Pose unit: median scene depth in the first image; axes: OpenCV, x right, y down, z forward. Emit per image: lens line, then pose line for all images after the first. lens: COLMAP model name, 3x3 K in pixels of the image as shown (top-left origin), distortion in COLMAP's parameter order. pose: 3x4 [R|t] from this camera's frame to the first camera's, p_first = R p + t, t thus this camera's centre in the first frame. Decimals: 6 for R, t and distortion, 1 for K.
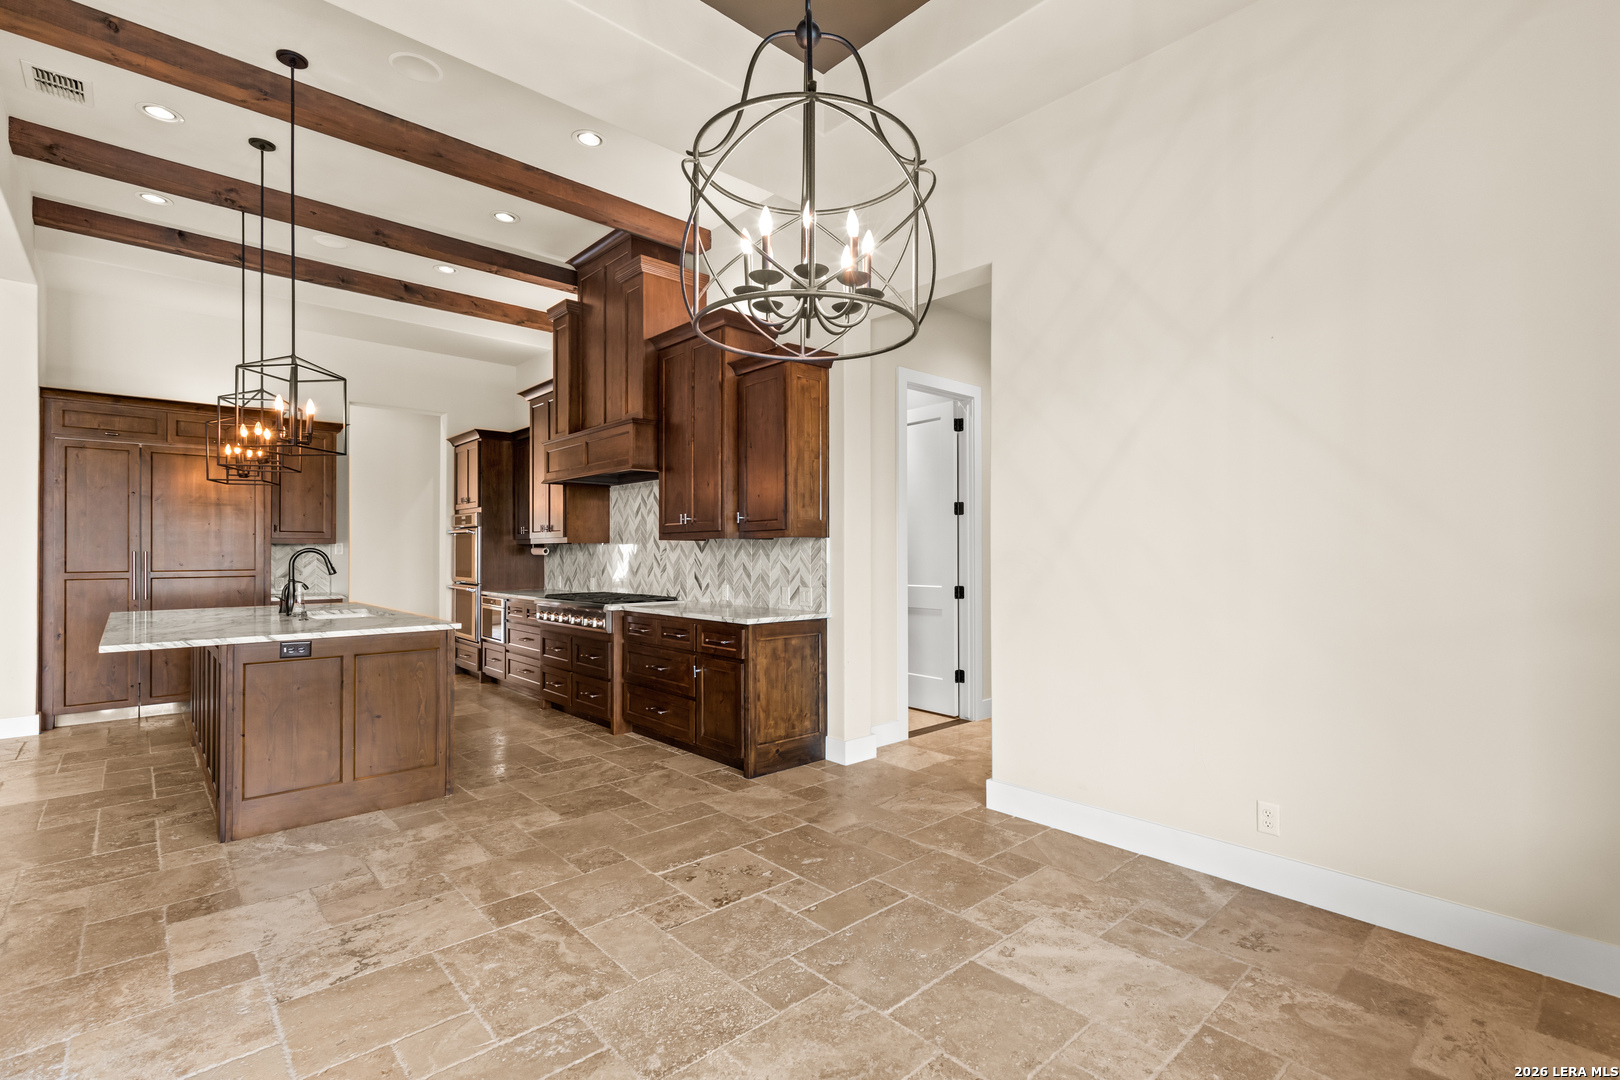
lens RADIAL K [[737.0, 0, 809.0], [0, 737.0, 546.6], [0, 0, 1]] dist [0.001603, -0.000549]
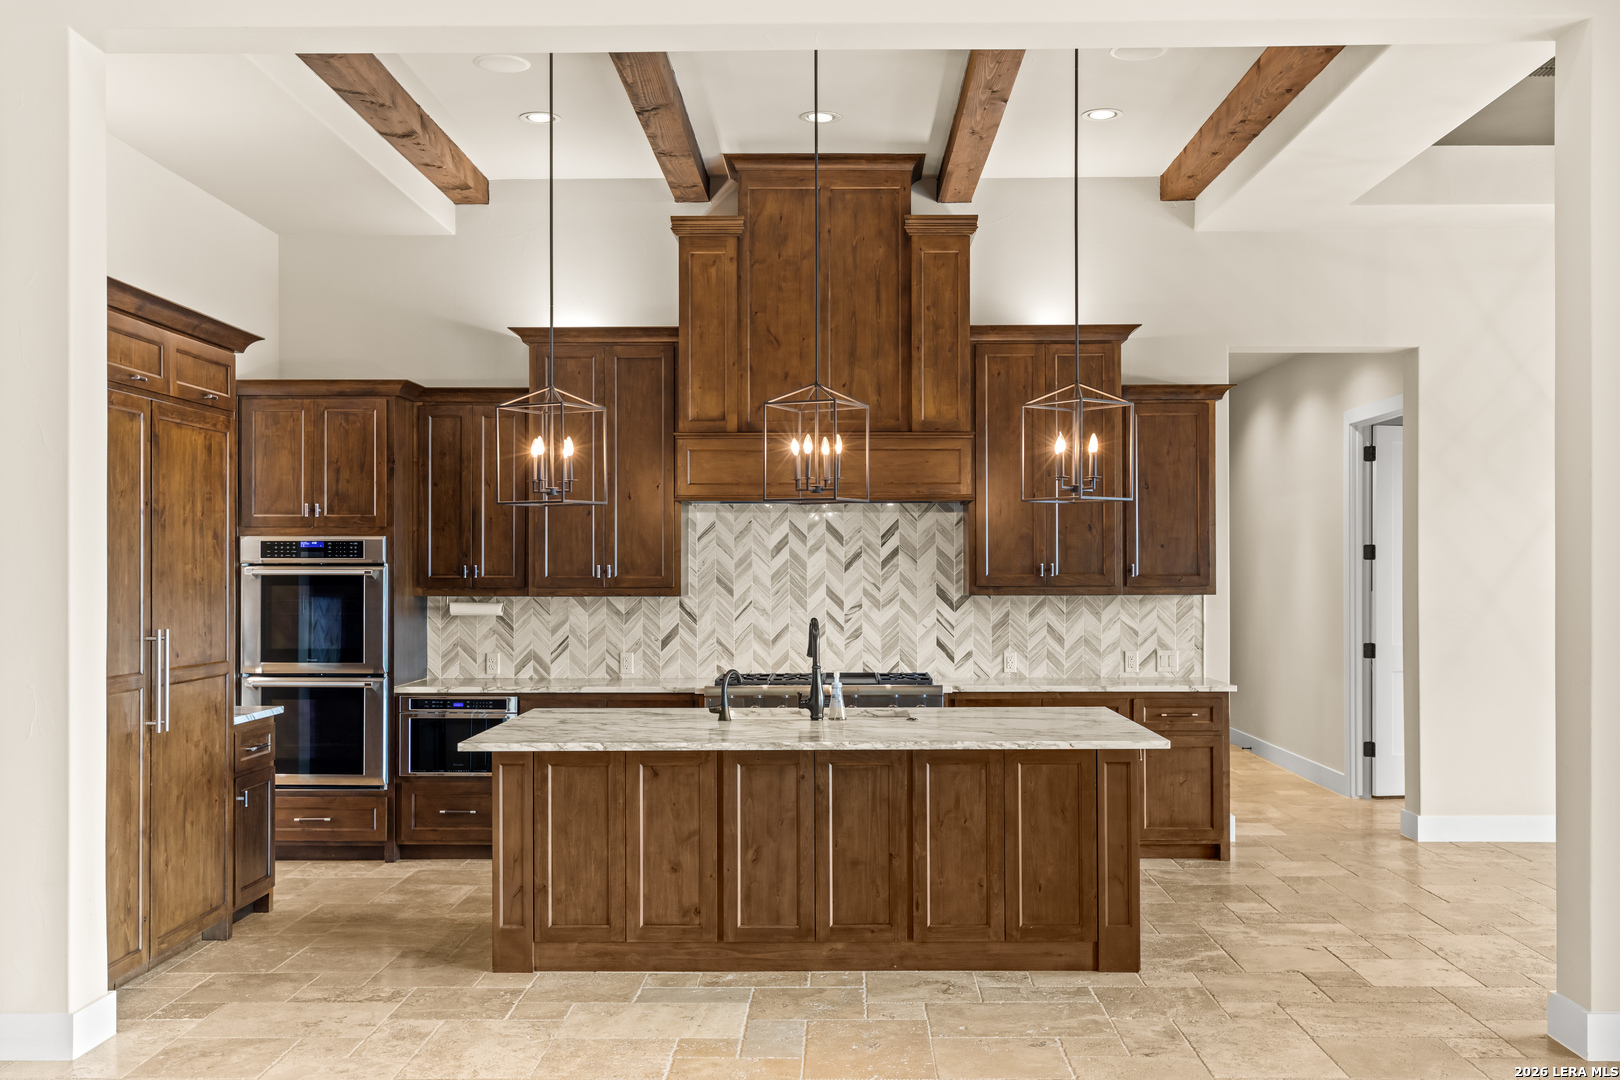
lens RADIAL K [[1614.3, 0, 810.1], [0, 1614.3, 543.9], [0, 0, 1]] dist [0.003887, 0.000000]
pose [[0.684127, 0.012441, 0.729257, -1.530200], [-0.005084, 0.999912, -0.012288, -0.040626], [-0.729345, 0.004699, 0.684130, 0.004388]]
